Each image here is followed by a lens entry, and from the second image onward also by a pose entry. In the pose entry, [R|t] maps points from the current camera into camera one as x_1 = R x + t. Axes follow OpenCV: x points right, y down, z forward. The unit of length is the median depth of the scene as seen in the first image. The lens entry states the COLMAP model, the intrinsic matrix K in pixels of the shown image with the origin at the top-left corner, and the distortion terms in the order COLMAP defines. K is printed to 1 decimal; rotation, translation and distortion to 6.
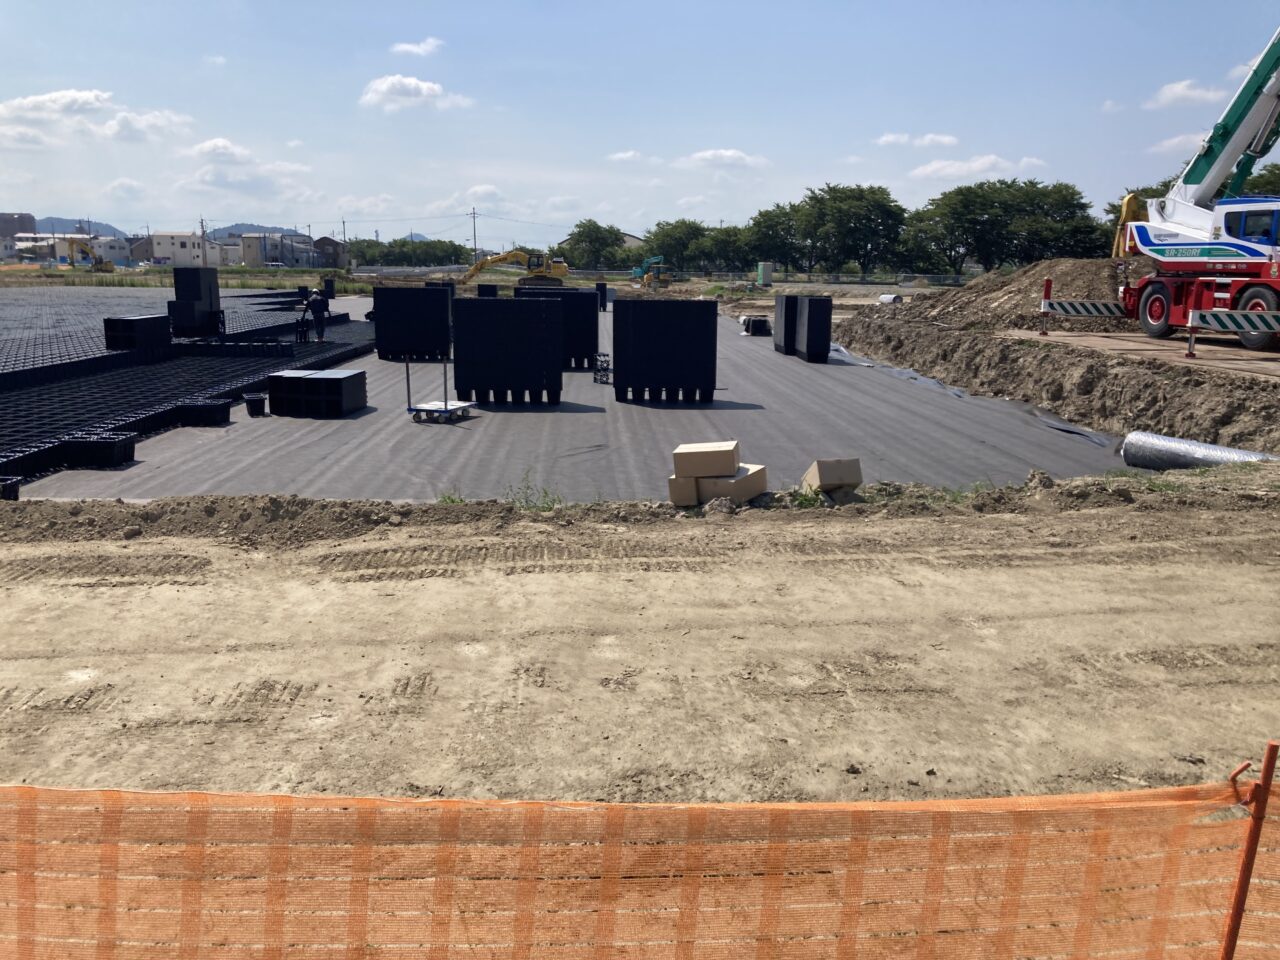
lens RADIAL K [[1035.6, 0, 642.6], [0, 1035.6, 485.0], [0, 0, 1]] dist [0.007975, 0.001264]
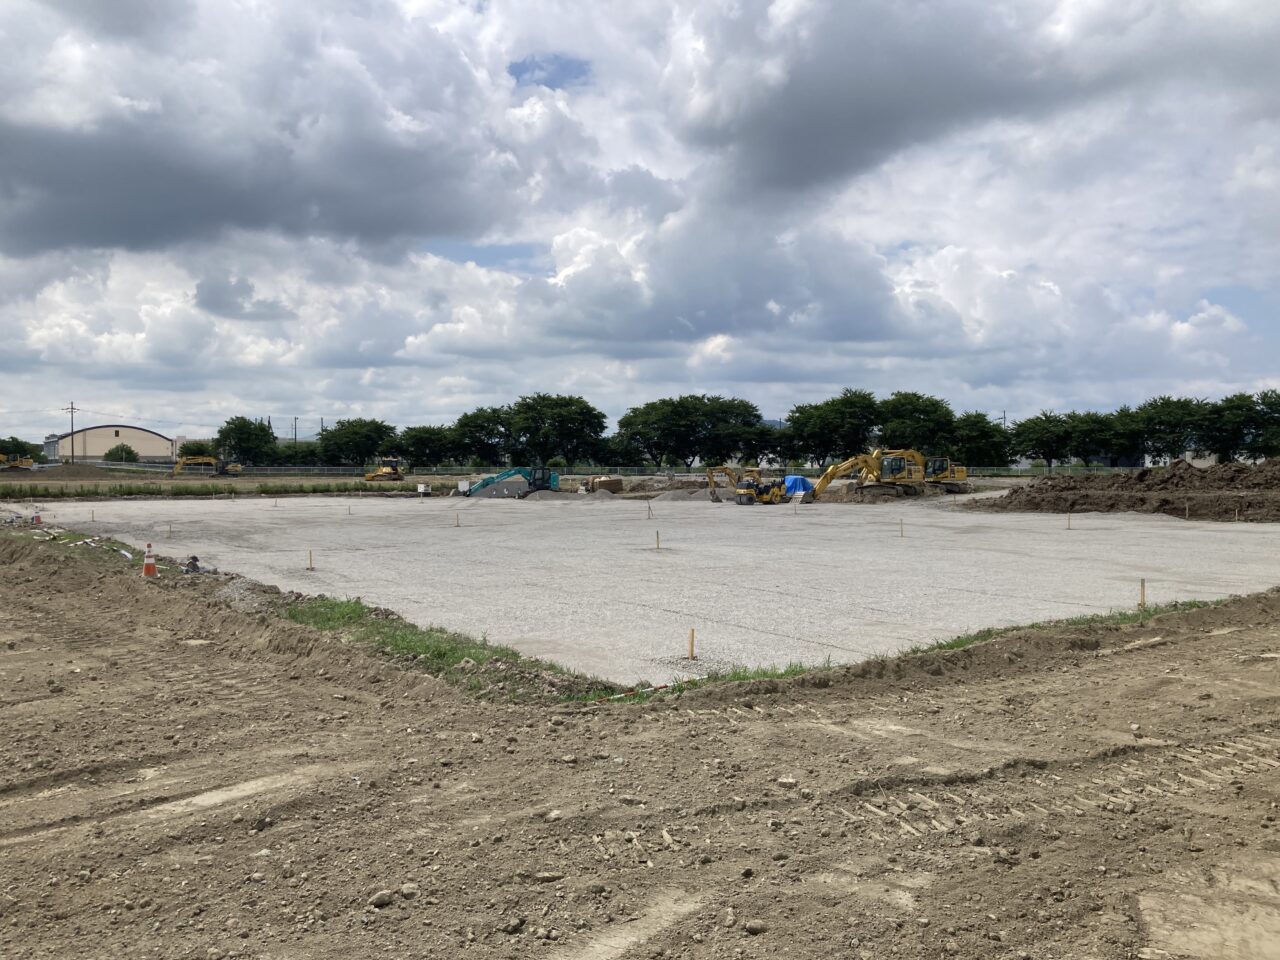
lens RADIAL K [[1035.6, 0, 629.5], [0, 1035.6, 475.2], [0, 0, 1]] dist [0.007975, 0.001264]
pose [[0.845791, -0.017065, 0.533241, -2.030870], [0.118537, 0.980517, -0.156637, -0.014363], [-0.520179, 0.195691, 0.831336, -0.051817]]
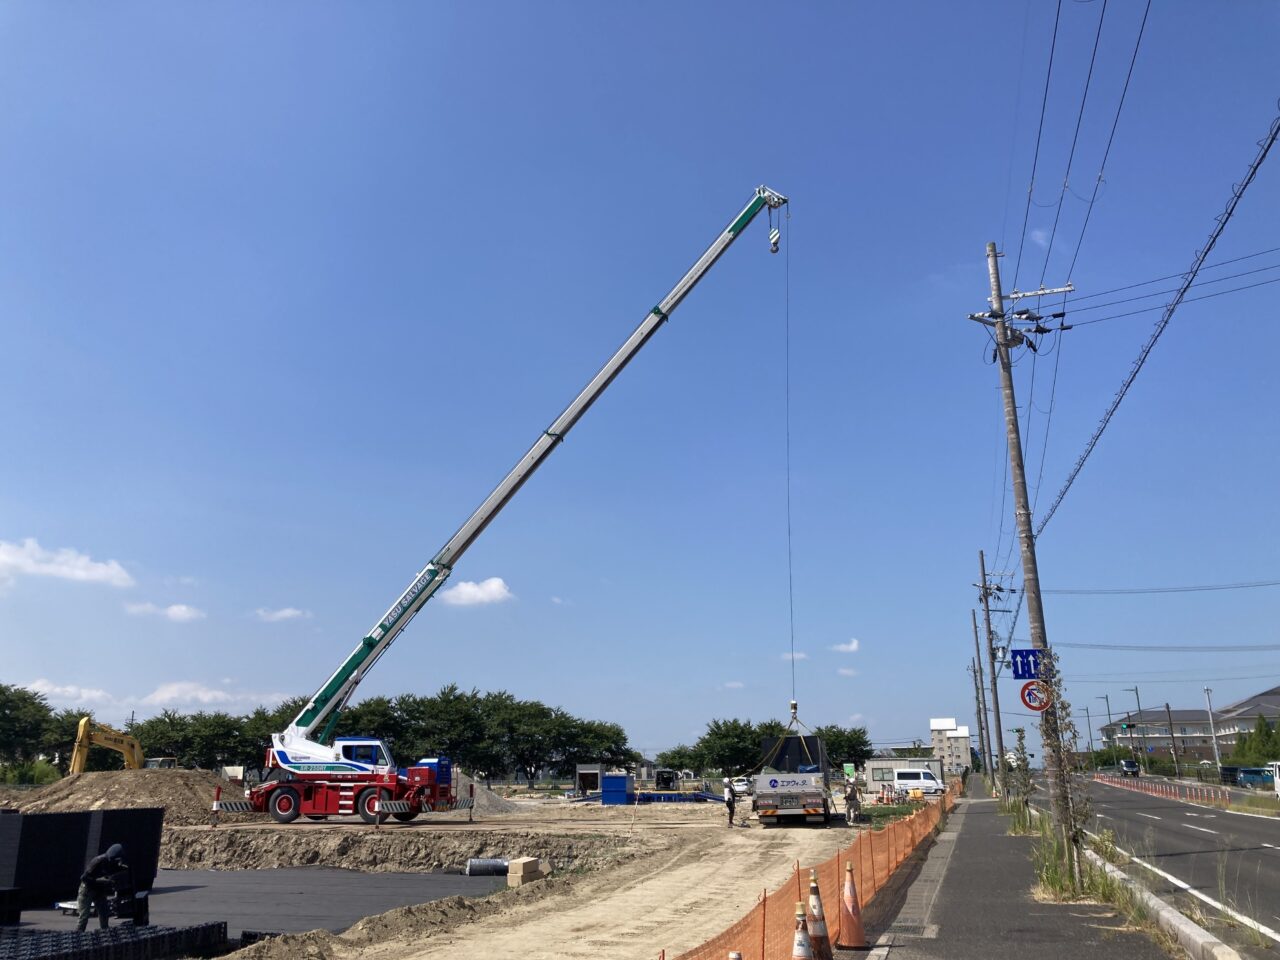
lens RADIAL K [[1035.6, 0, 640.9], [0, 1035.6, 474.0], [0, 0, 1]] dist [0.007975, 0.001264]
pose [[0.332133, 0.250237, 0.909433, -0.893904], [0.200751, 0.923323, -0.327375, -0.008612], [-0.921622, 0.291301, 0.256431, -0.048131]]
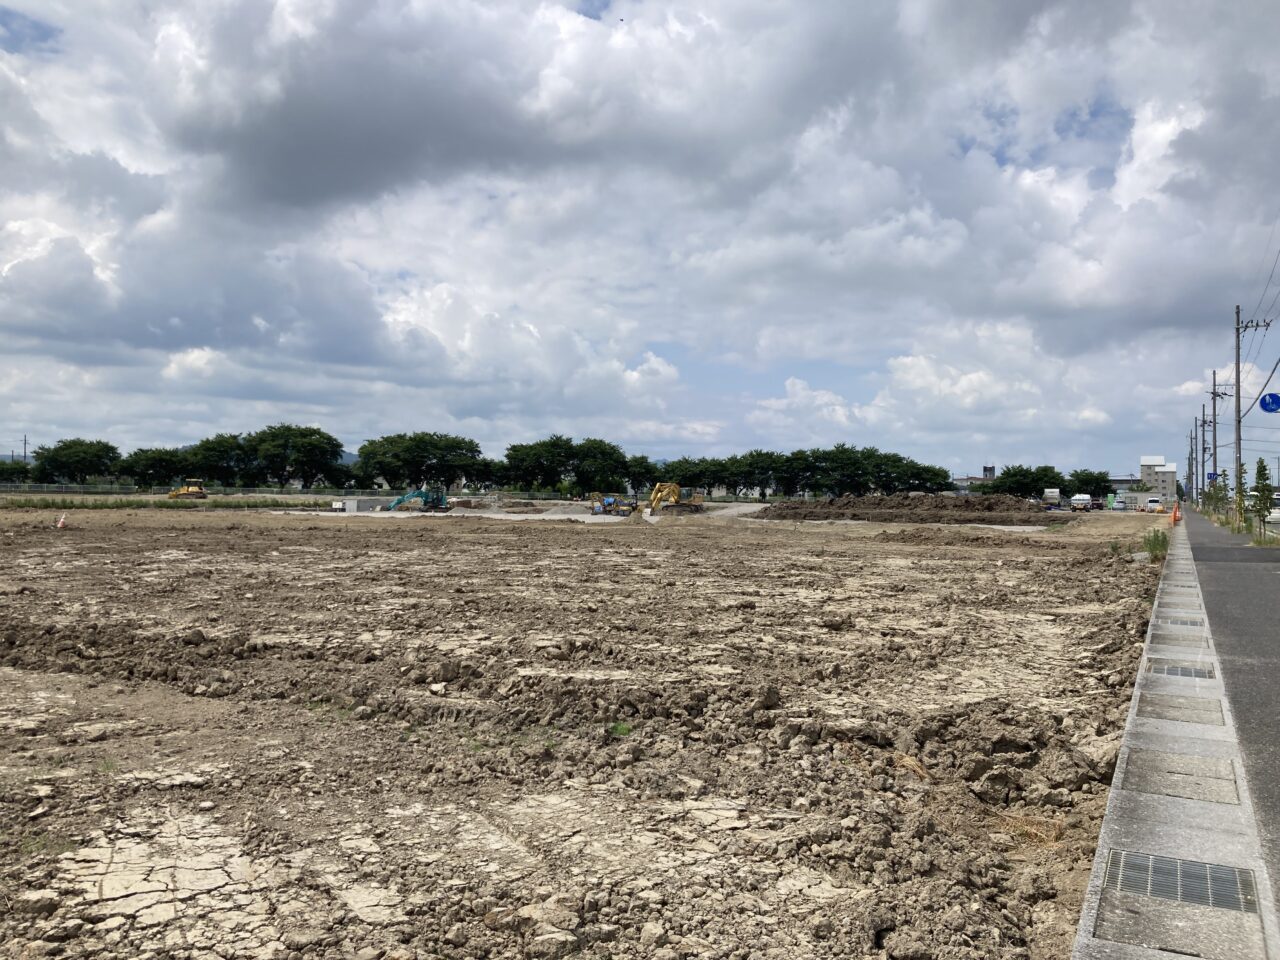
lens RADIAL K [[1035.6, 0, 616.5], [0, 1035.6, 491.0], [0, 0, 1]] dist [0.007975, 0.001264]
pose [[0.508044, -0.000133, 0.861331, -4.289780], [0.163745, 0.981778, -0.096432, -0.016659], [-0.845623, 0.190031, 0.498809, -0.127051]]
